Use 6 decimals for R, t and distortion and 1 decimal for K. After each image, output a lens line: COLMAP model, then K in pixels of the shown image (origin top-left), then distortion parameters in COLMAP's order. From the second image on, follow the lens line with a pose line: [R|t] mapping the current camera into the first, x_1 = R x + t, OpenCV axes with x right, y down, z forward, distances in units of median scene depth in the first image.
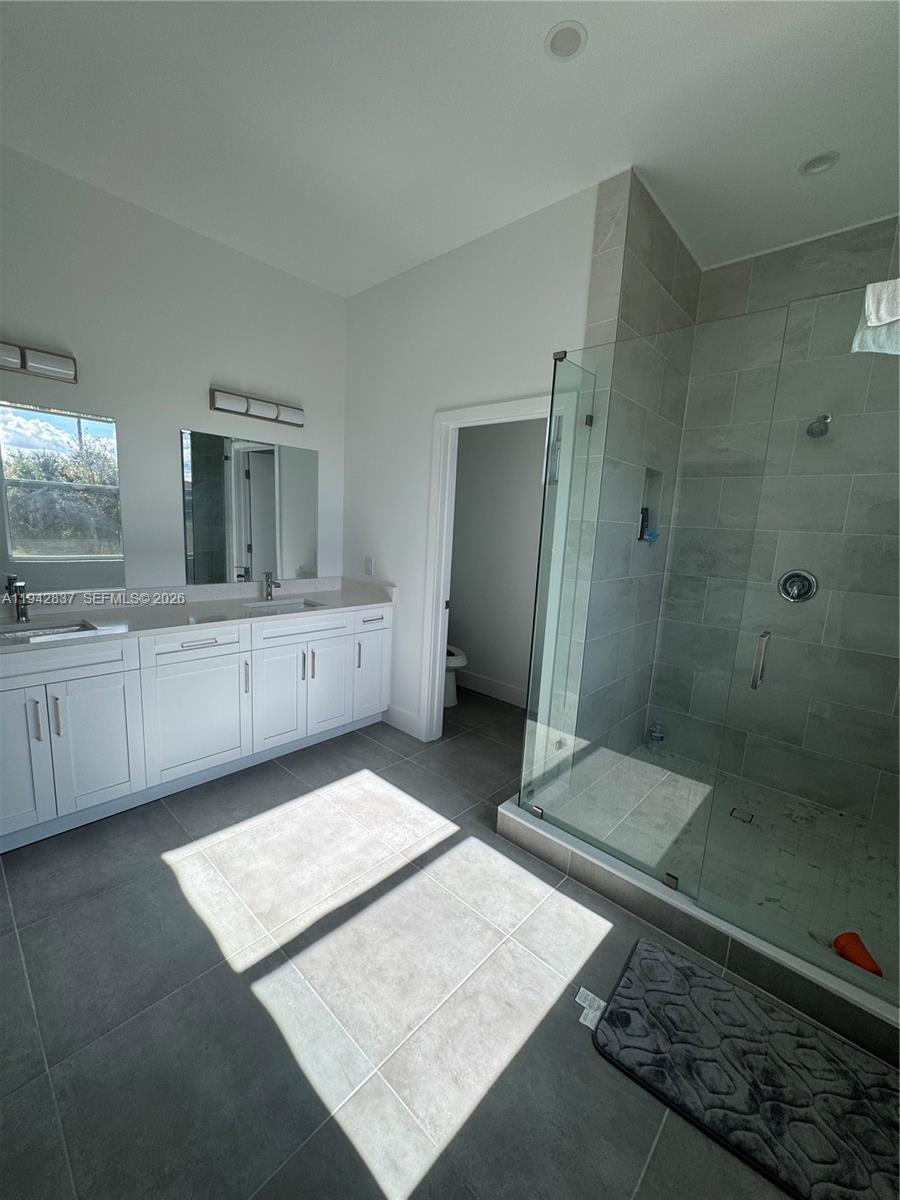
lens RADIAL K [[481.0, 0, 451.1], [0, 481.0, 599.9], [0, 0, 1]] dist [-0.003901, 0.000819]
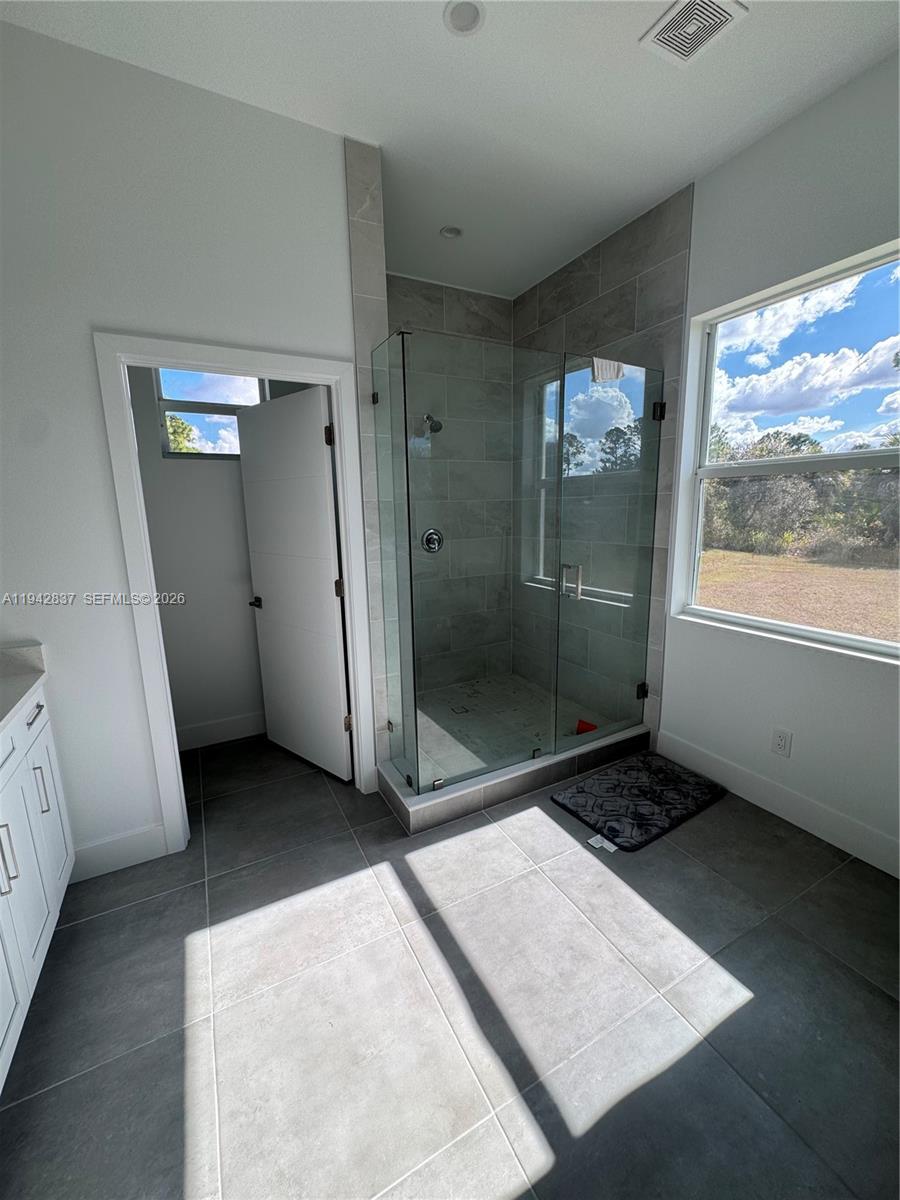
lens RADIAL K [[481.0, 0, 451.1], [0, 481.0, 599.9], [0, 0, 1]] dist [-0.003901, 0.000819]
pose [[0.326513, -0.239538, 0.914336, -0.684563], [0.190571, 0.964172, 0.184540, -0.132852], [-0.925782, 0.113991, 0.360463, 0.571764]]
